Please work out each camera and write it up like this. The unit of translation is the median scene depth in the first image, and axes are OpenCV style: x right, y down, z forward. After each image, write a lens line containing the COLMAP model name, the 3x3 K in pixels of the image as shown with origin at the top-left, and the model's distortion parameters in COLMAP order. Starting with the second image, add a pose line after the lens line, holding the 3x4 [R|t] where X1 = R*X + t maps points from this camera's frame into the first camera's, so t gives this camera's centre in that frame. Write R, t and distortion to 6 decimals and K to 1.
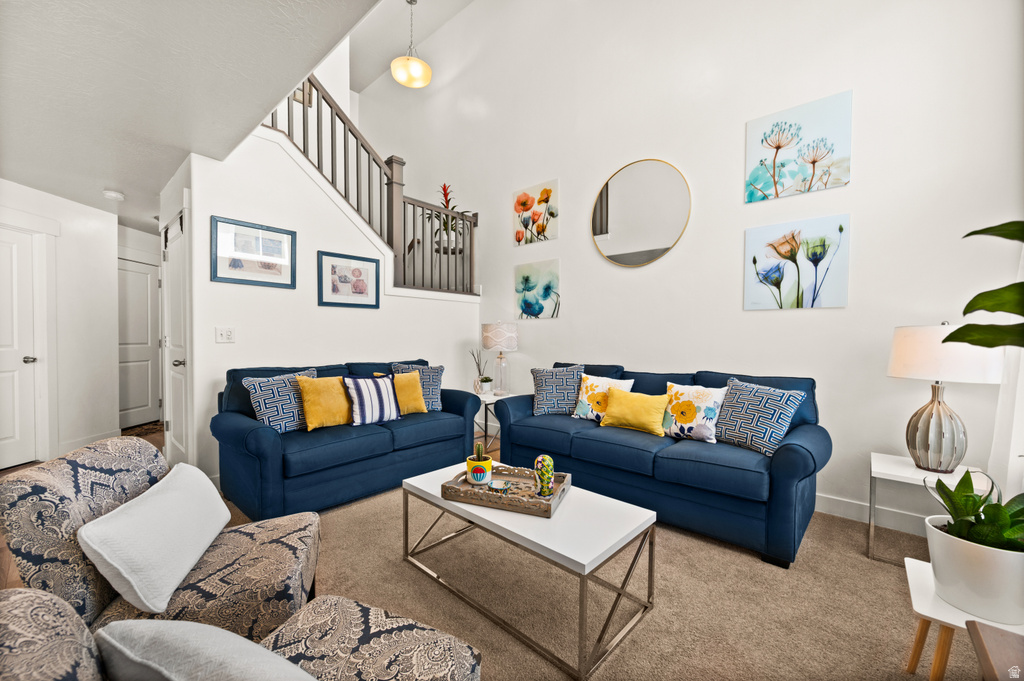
lens RADIAL K [[413.2, 0, 514.4], [0, 413.2, 342.9], [0, 0, 1]] dist [-0.002239, 0.000371]
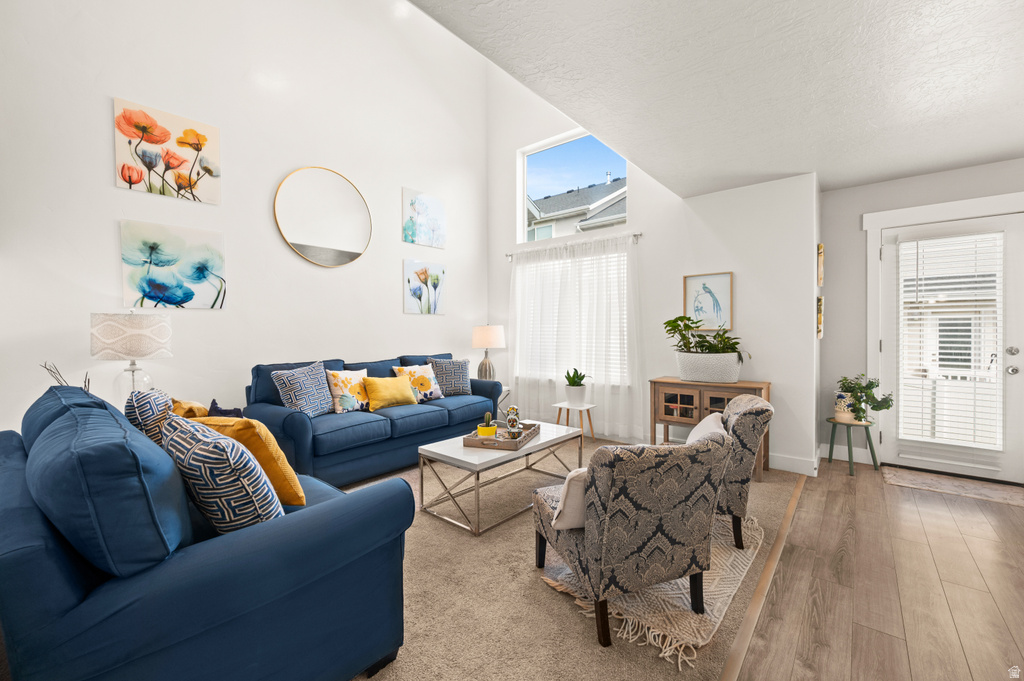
lens RADIAL K [[413.2, 0, 531.0], [0, 413.2, 336.0], [0, 0, 1]] dist [-0.002239, 0.000371]
pose [[-0.057275, -0.017862, 0.998199, -0.693515], [0.026475, 0.999461, 0.019403, -0.010710], [-0.998007, 0.027538, -0.056771, 0.463965]]
